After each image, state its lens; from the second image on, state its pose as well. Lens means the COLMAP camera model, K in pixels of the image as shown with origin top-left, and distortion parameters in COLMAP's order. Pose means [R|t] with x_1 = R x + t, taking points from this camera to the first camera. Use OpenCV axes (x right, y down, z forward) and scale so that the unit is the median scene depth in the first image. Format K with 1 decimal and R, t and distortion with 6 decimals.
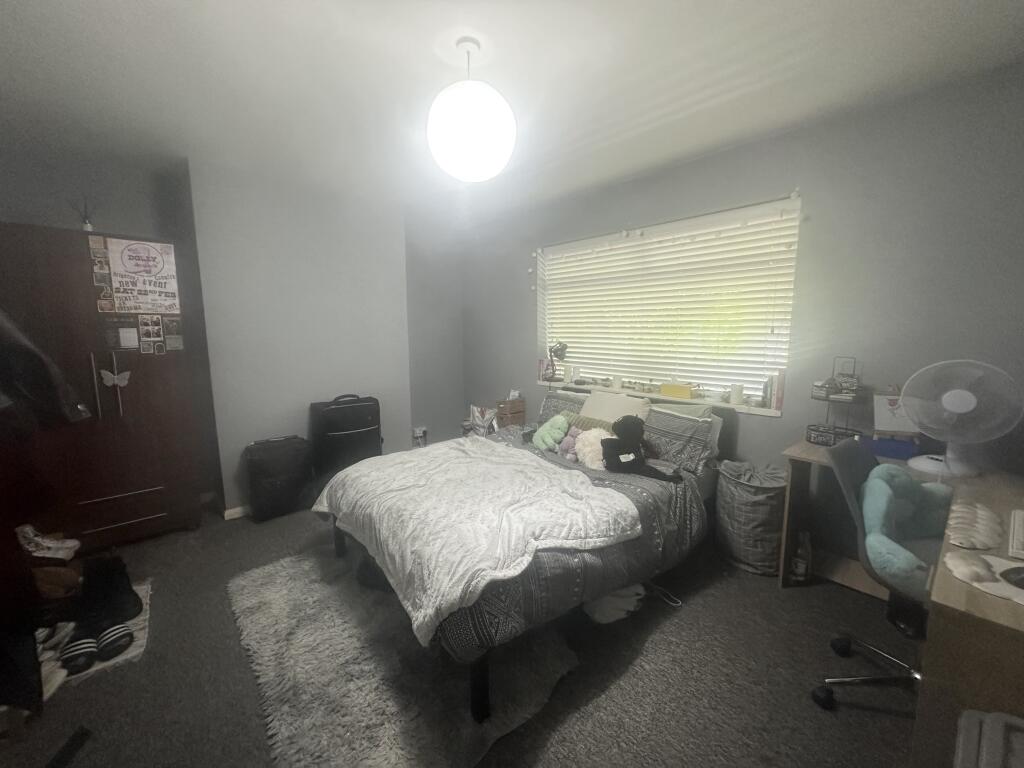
lens RADIAL K [[409.7, 0, 508.4], [0, 409.7, 385.5], [0, 0, 1]] dist [0.001739, 0.000399]
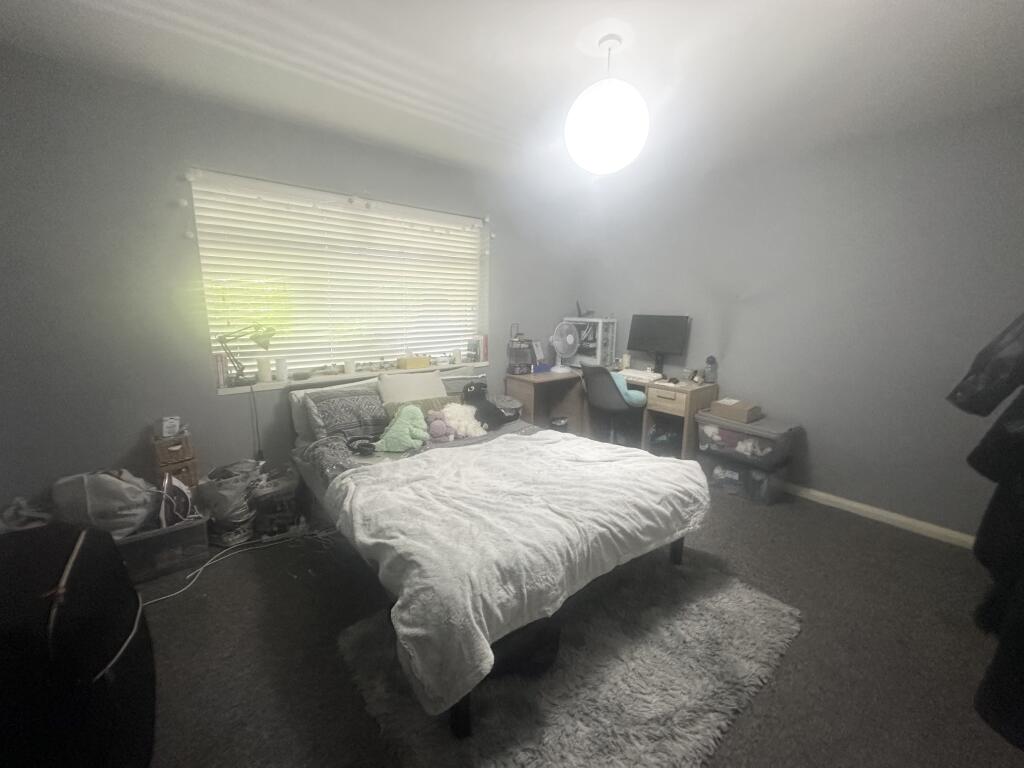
lens RADIAL K [[409.7, 0, 506.8], [0, 409.7, 378.5], [0, 0, 1]] dist [0.001739, 0.000399]
pose [[0.031221, -0.166082, 0.985618, -0.659724], [0.135013, 0.977761, 0.160482, -0.086824], [-0.990352, 0.128060, 0.052950, 0.675825]]
